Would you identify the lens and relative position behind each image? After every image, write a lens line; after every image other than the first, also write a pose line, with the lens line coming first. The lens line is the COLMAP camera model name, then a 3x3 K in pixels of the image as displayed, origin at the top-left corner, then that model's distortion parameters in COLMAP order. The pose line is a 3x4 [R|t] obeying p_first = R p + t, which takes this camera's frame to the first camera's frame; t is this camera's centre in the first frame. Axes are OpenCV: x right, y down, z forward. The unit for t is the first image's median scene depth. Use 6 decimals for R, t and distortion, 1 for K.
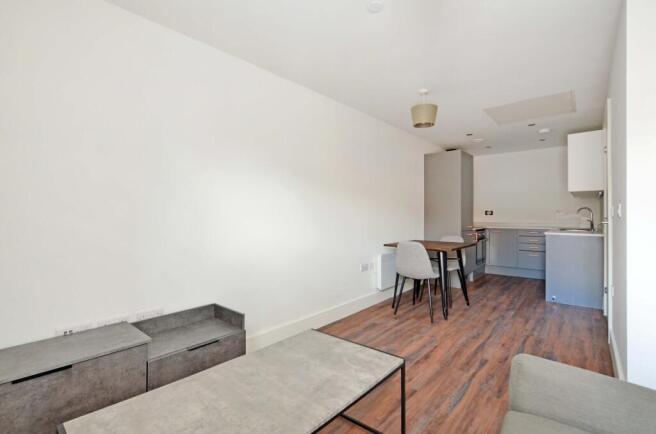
lens RADIAL K [[302.0, 0, 335.6], [0, 302.0, 217.5], [0, 0, 1]] dist [-0.002456, -0.000557]
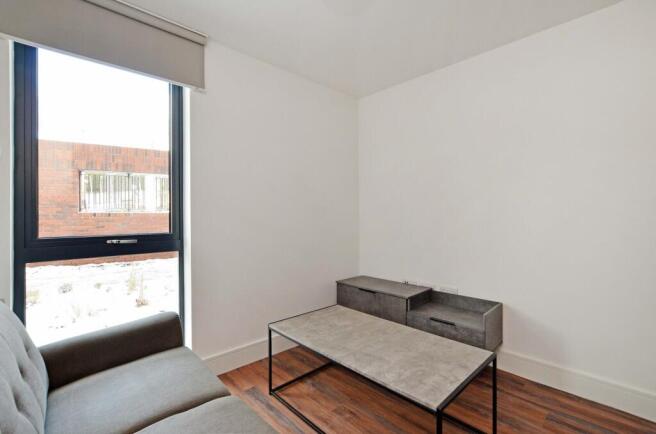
lens RADIAL K [[302.0, 0, 335.6], [0, 302.0, 217.5], [0, 0, 1]] dist [-0.002456, -0.000557]
pose [[-0.099431, 0.002715, -0.995041, 1.050472], [0.002104, 0.999995, 0.002519, -0.011644], [0.995042, -0.001843, -0.099436, 0.858257]]
